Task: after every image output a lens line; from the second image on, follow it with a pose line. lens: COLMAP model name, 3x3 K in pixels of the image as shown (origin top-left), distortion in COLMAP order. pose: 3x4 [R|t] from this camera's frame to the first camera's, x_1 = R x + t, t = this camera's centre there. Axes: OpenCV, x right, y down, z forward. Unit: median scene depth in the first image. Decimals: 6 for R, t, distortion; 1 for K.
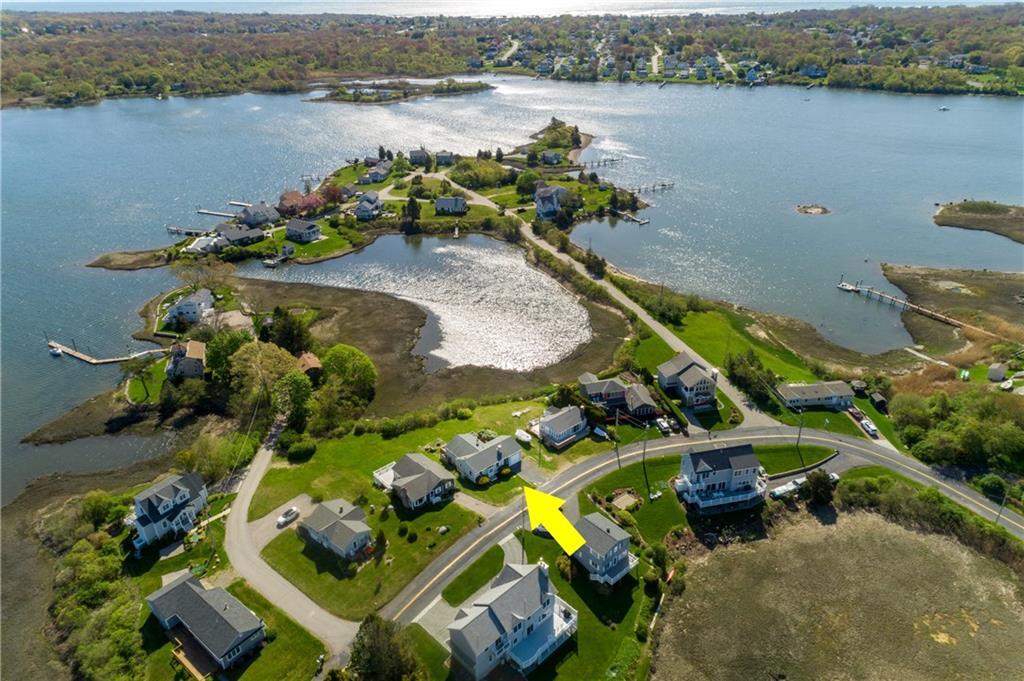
lens RADIAL K [[691.6, 0, 519.8], [0, 691.6, 336.2], [0, 0, 1]] dist [0.036549, 0.000295]
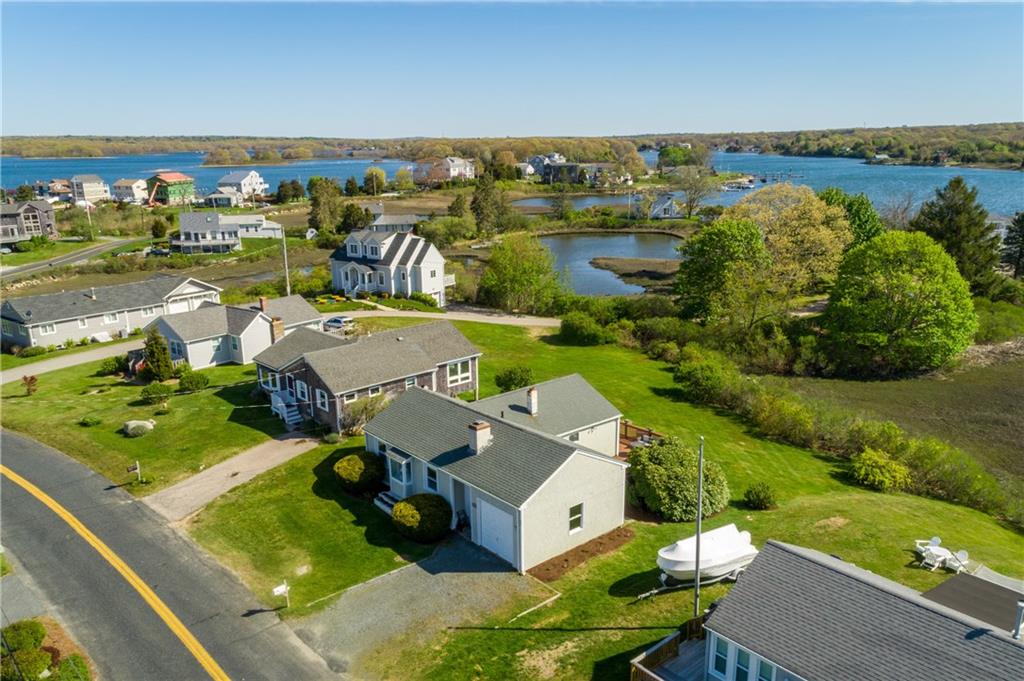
lens RADIAL K [[785.9, 0, 499.2], [0, 785.9, 342.1], [0, 0, 1]] dist [0.015415, 0.002352]
pose [[0.014569, 0.276461, -0.960915, 0.187794], [-0.444763, 0.862502, 0.241404, 0.068025], [0.895530, 0.423862, 0.135525, 0.884447]]
